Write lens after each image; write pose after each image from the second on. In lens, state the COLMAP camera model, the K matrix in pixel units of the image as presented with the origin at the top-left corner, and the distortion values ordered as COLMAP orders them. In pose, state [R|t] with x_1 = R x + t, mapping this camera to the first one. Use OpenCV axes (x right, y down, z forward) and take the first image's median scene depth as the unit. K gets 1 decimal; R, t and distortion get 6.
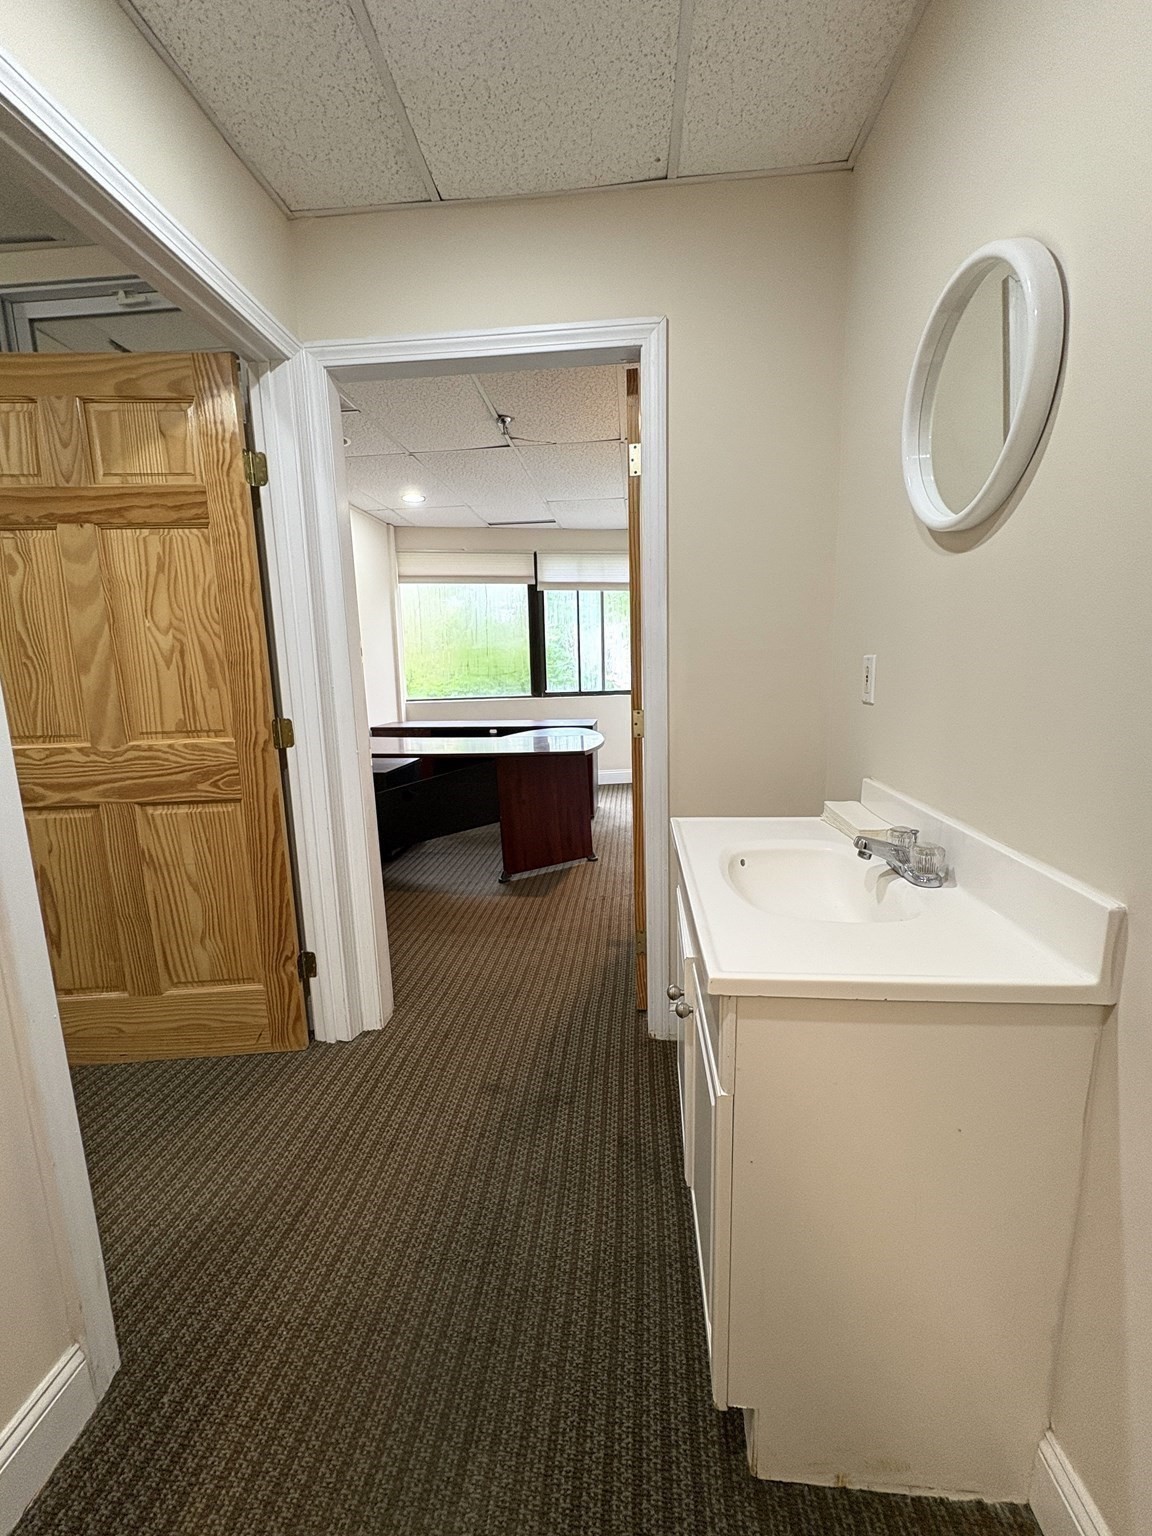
lens RADIAL K [[611.7, 0, 577.9], [0, 611.7, 767.7], [0, 0, 1]] dist [-0.003026, 0.000534]
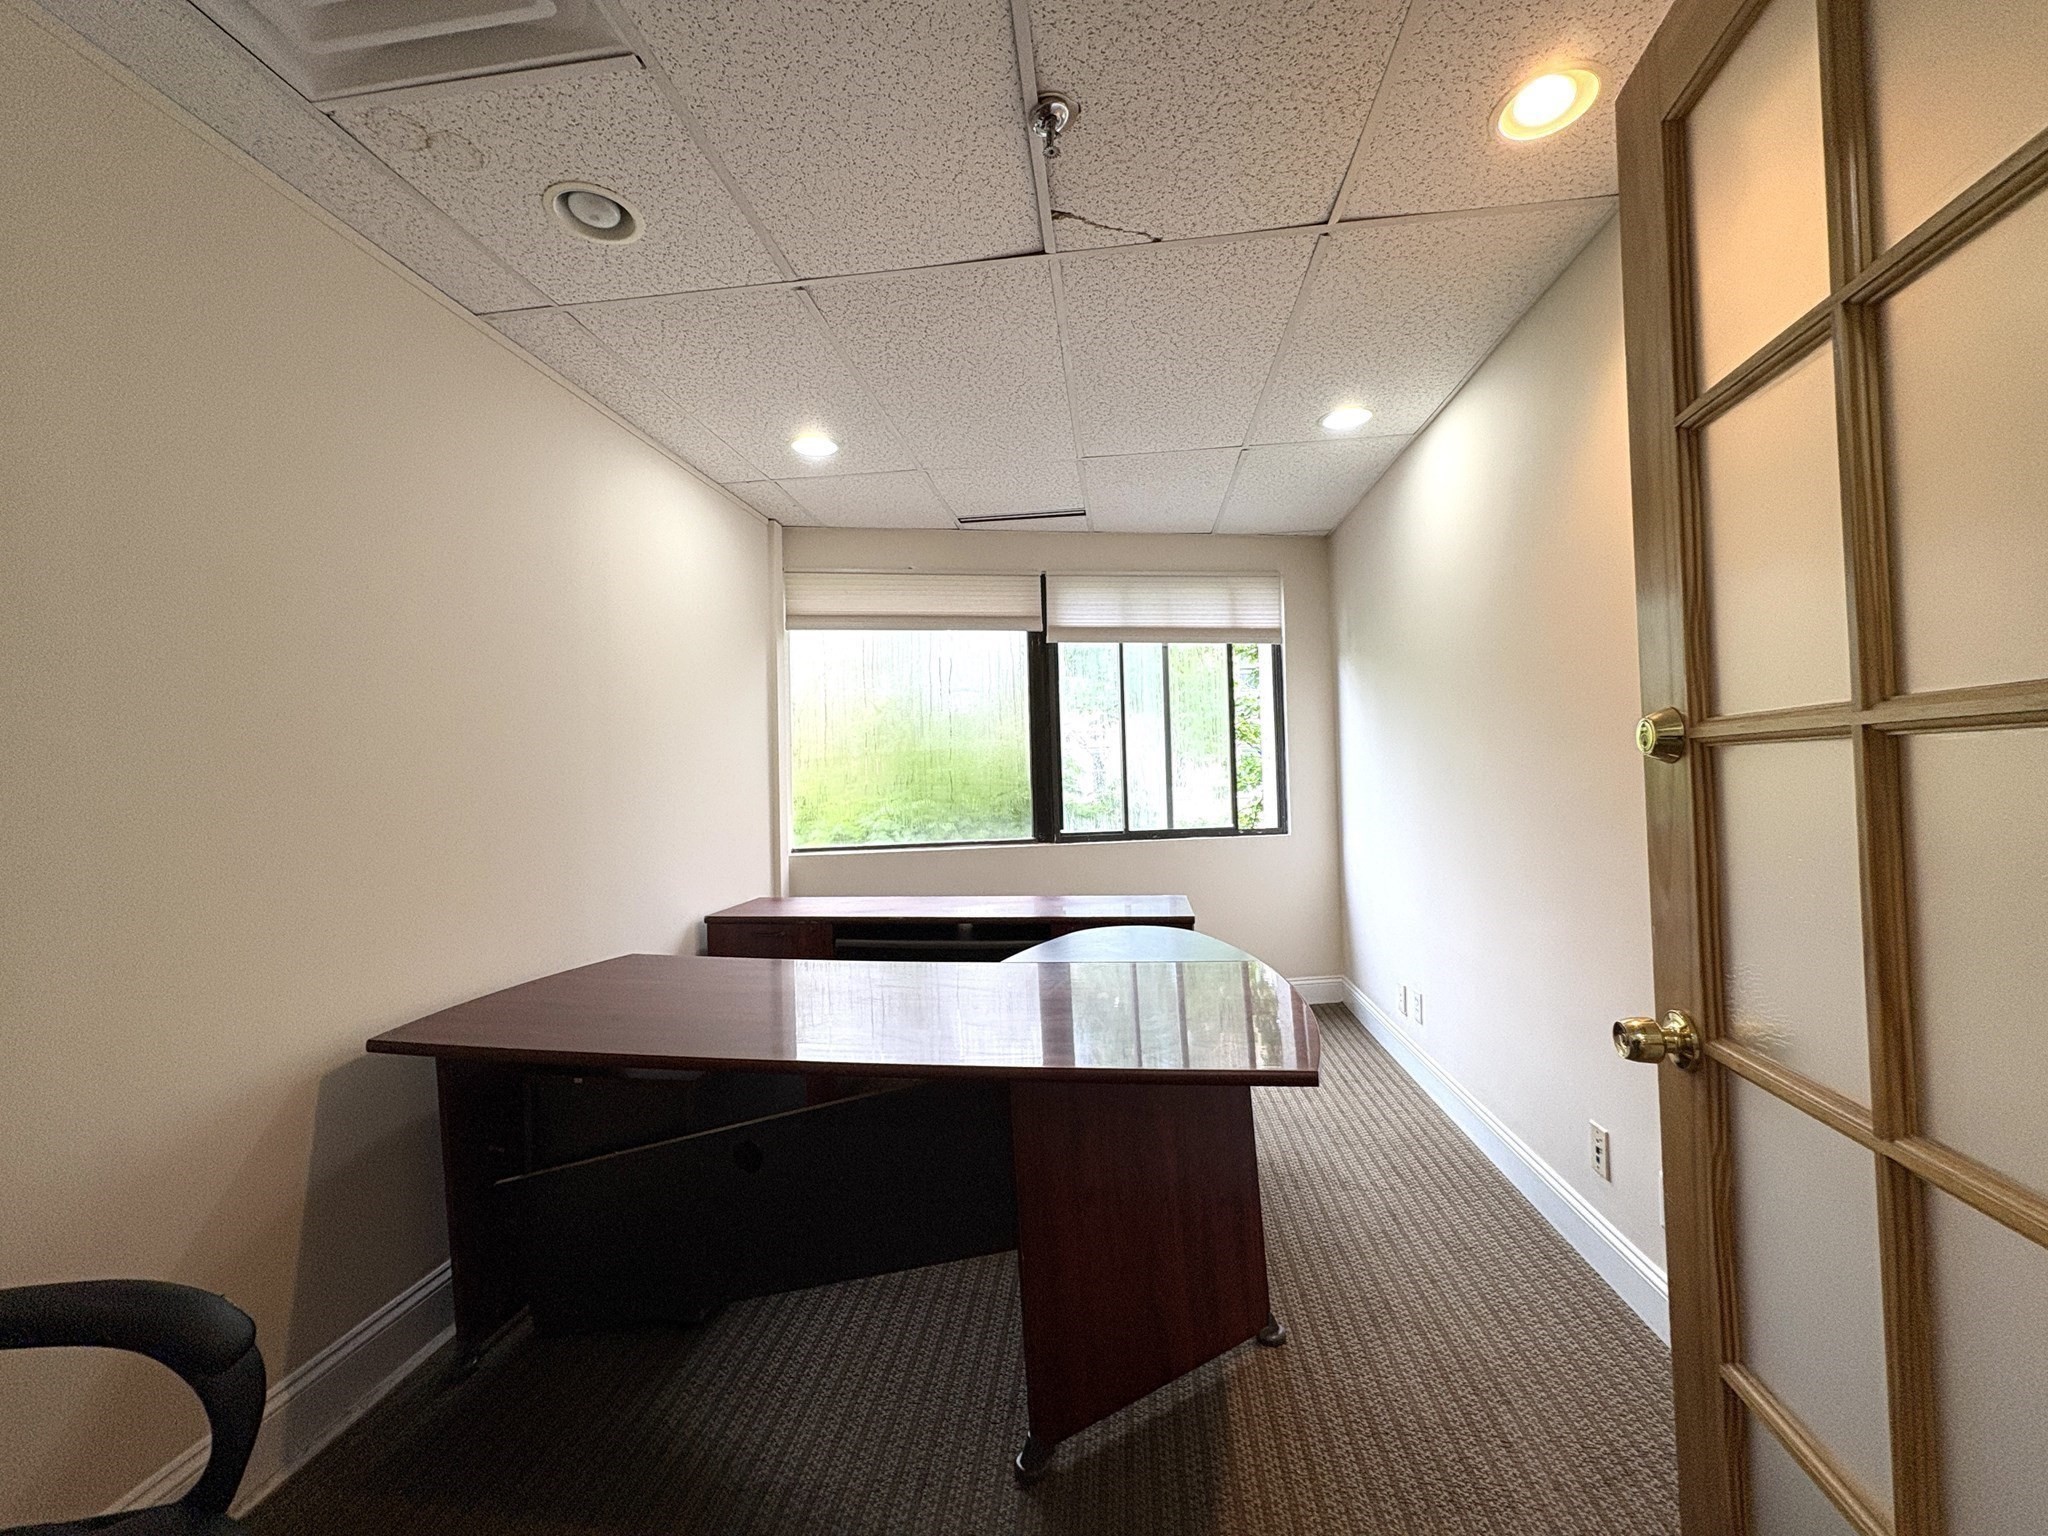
lens RADIAL K [[815.6, 0, 1024.0], [0, 815.6, 768.0], [0, 0, 1]] dist [-0.003026, 0.000534]
pose [[0.999622, -0.006323, -0.026748, -0.068127], [0.001511, 0.984349, -0.176225, -0.057793], [0.027444, 0.176118, 0.983986, 0.321904]]
